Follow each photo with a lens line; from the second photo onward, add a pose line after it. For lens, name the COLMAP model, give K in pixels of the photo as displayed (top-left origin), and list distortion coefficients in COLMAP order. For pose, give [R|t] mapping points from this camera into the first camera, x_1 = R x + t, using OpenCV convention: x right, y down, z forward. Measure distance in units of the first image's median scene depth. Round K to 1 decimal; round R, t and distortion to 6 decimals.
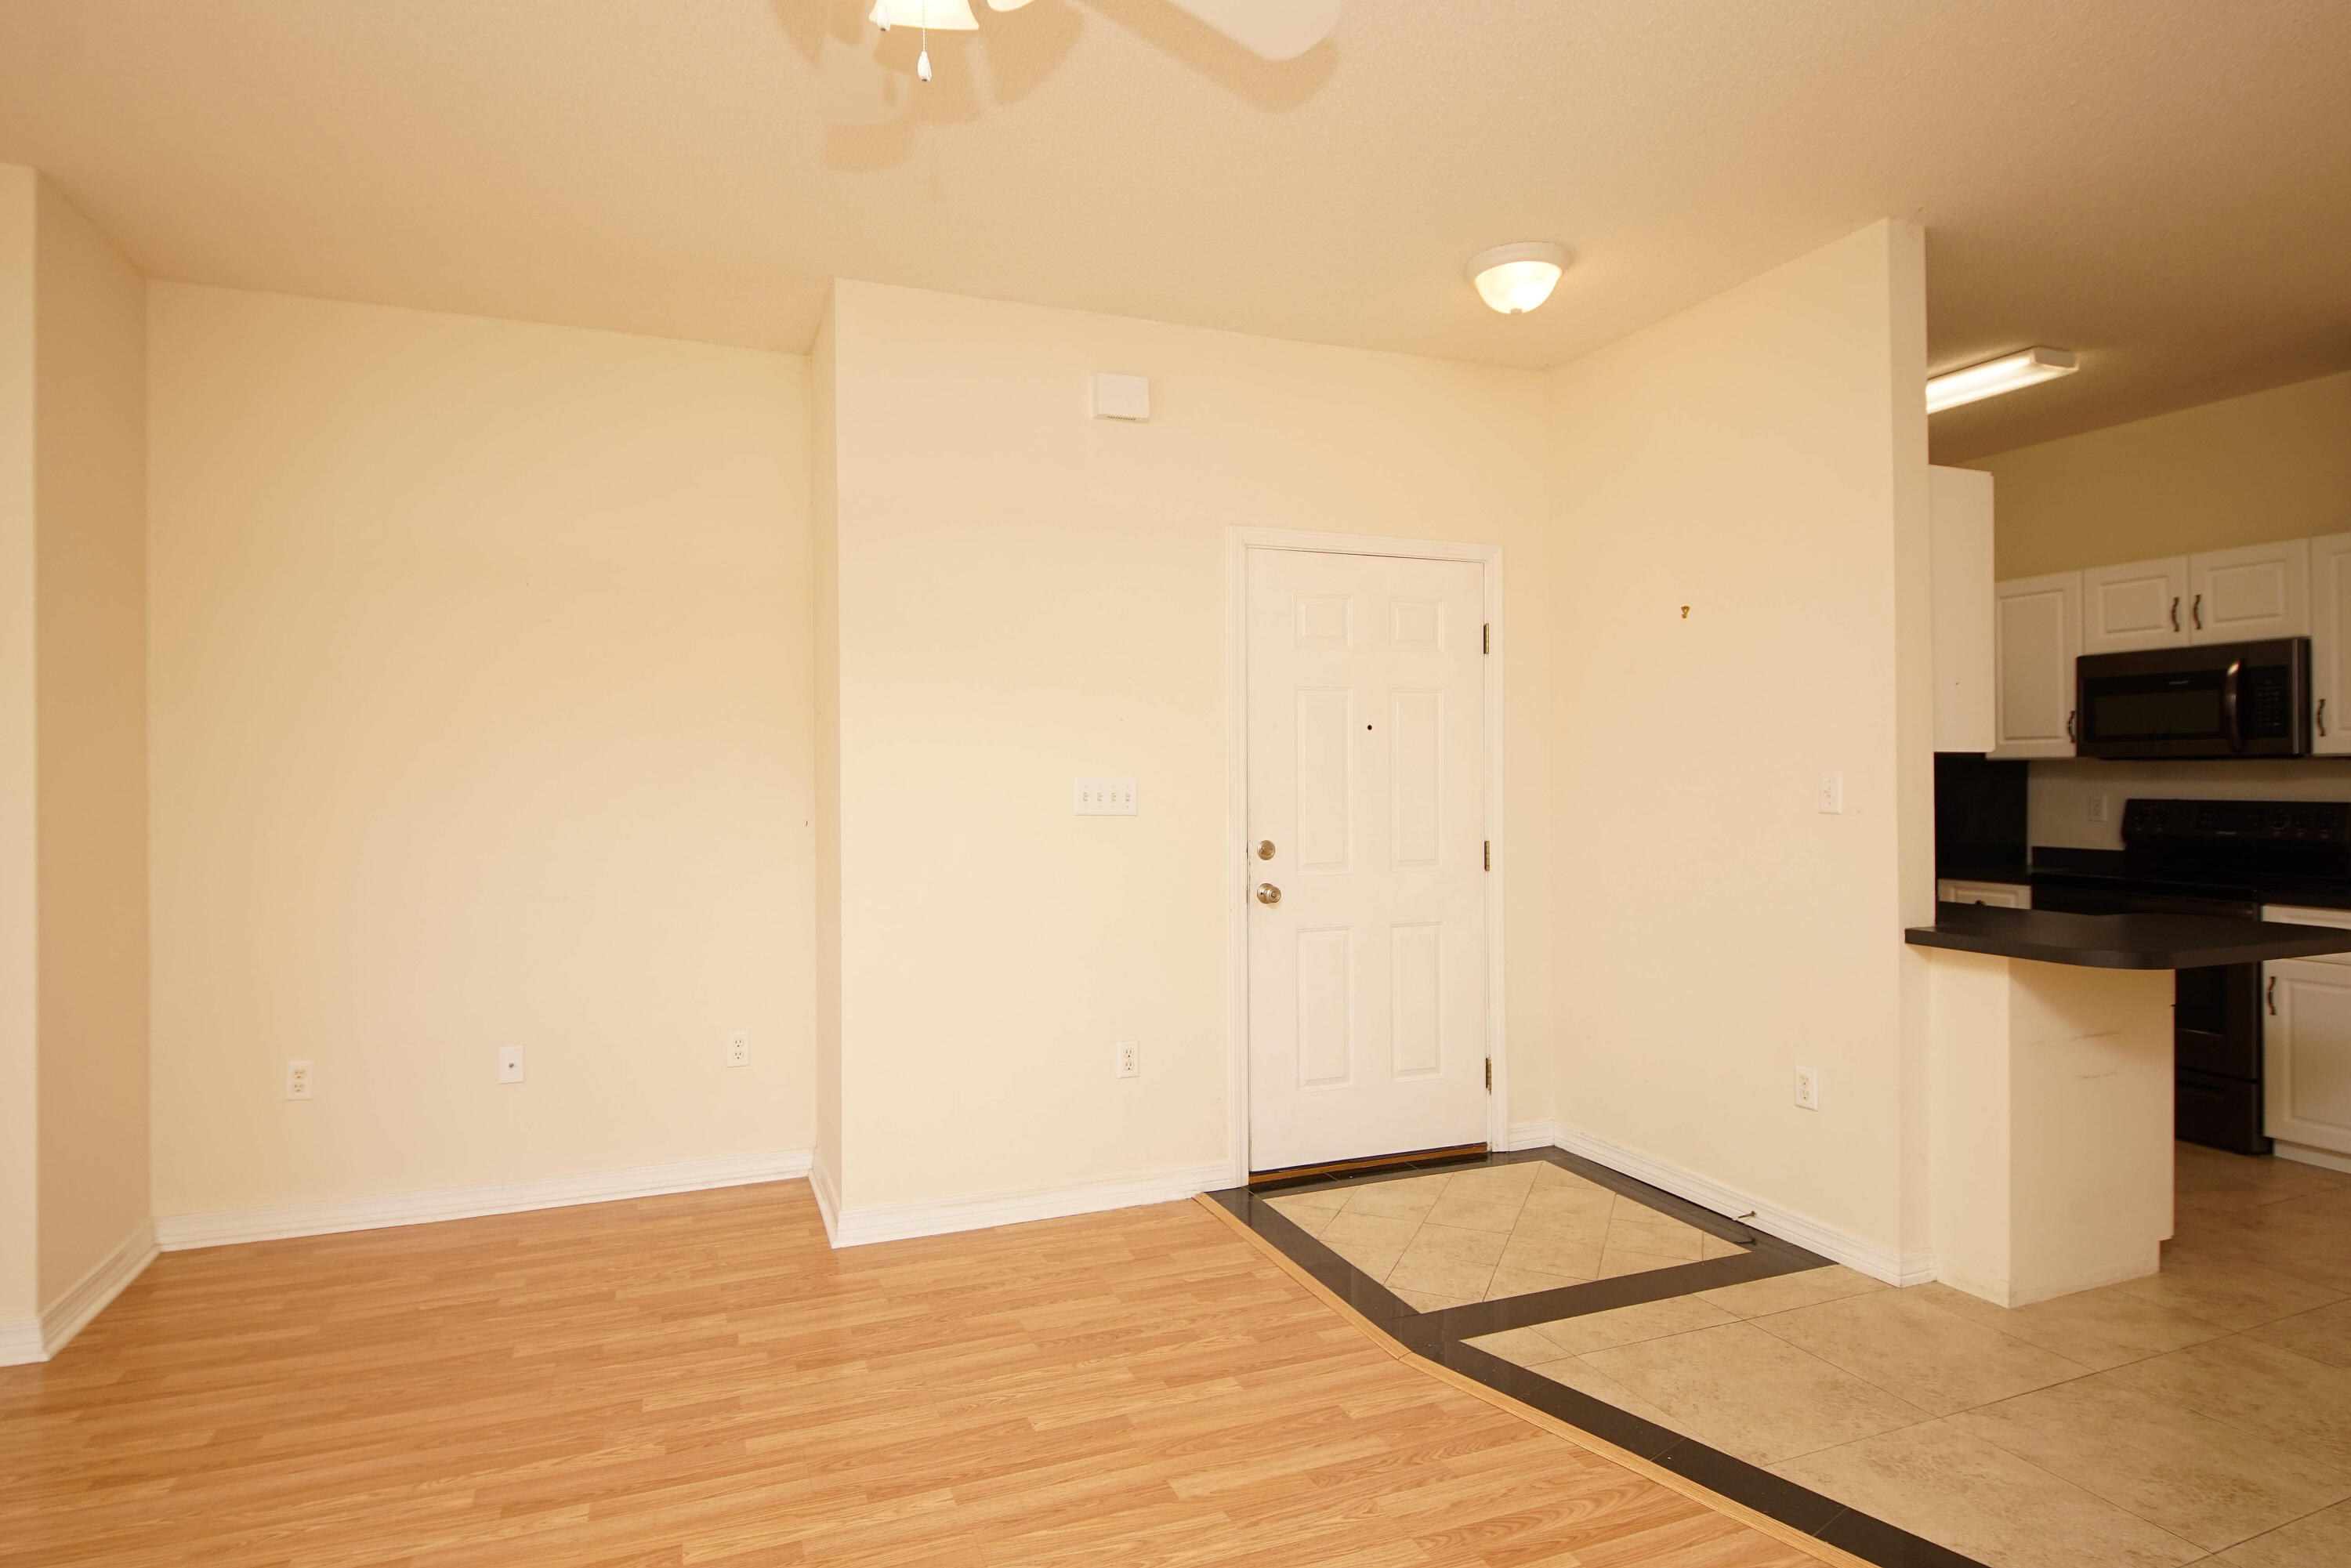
lens RADIAL K [[1251.4, 0, 1166.0], [0, 1251.4, 776.7], [0, 0, 1]] dist [0.039166, -0.032934]
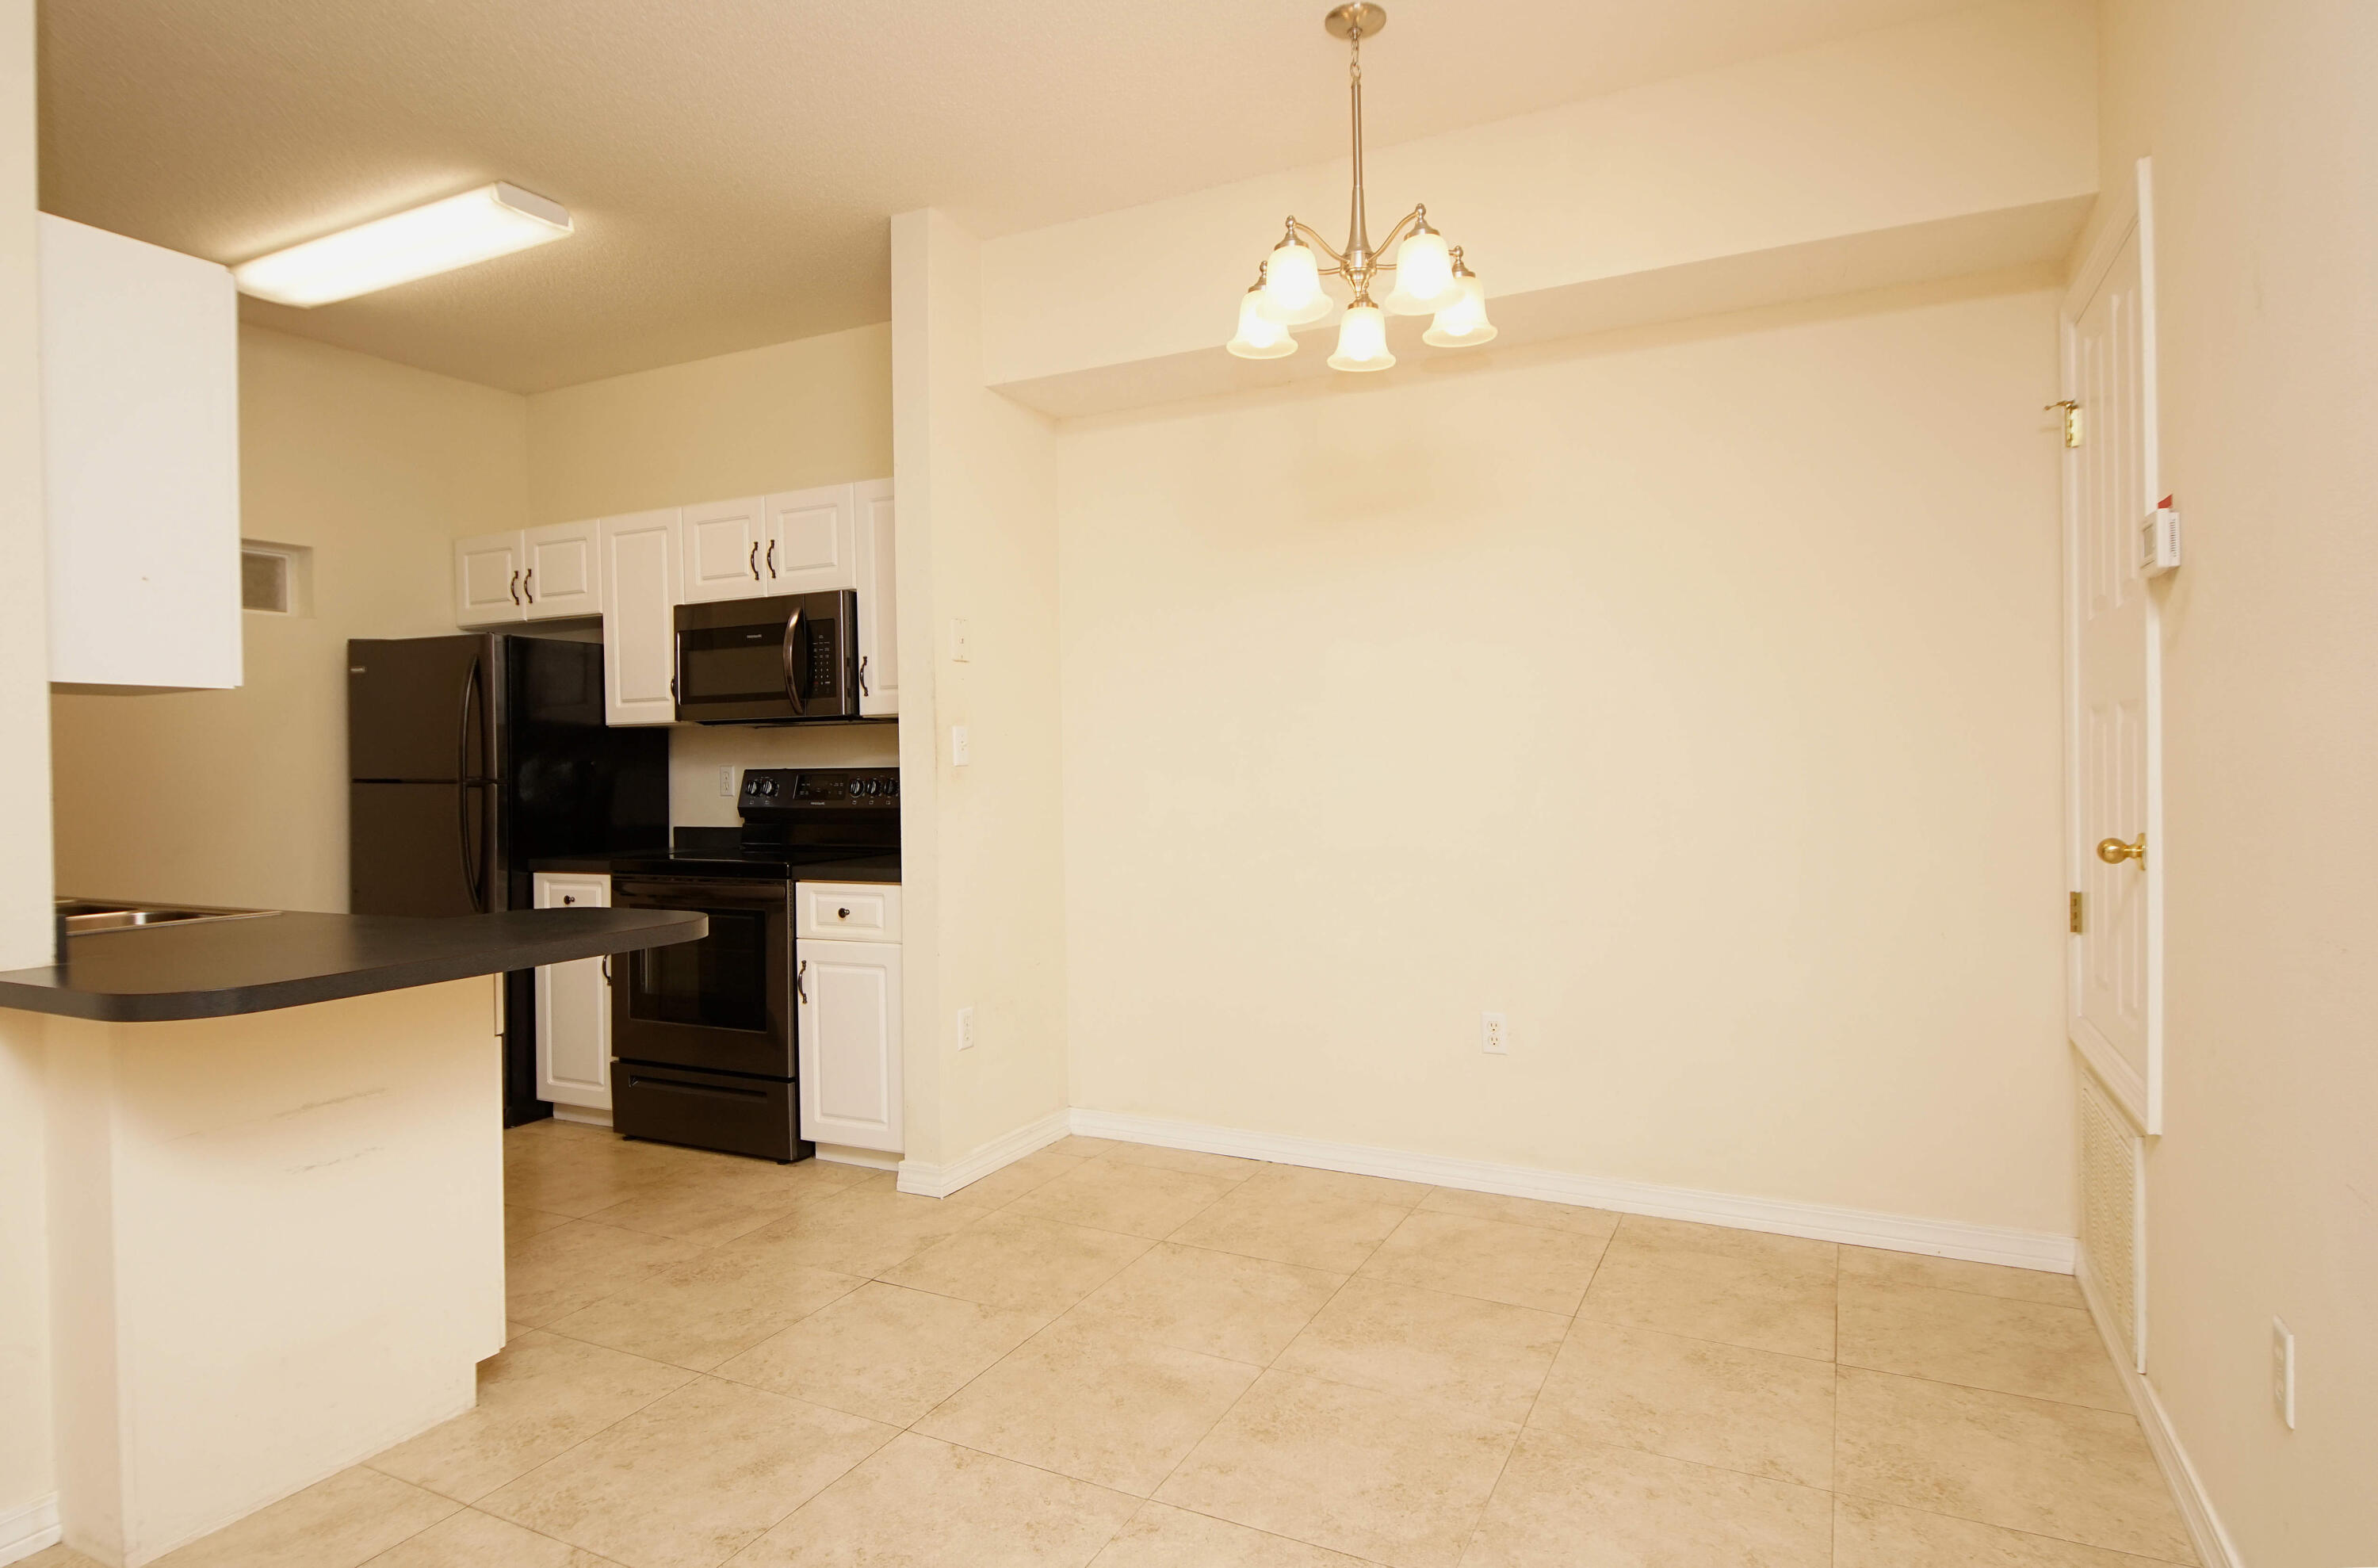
lens RADIAL K [[1274.2, 0, 1187.0], [0, 1274.2, 772.4], [0, 0, 1]] dist [0.000832, 0.000033]
pose [[0.749091, -0.010527, 0.662383, 0.570950], [0.012435, 0.999921, 0.001829, 0.030821], [-0.662350, 0.006866, 0.749163, 0.167464]]
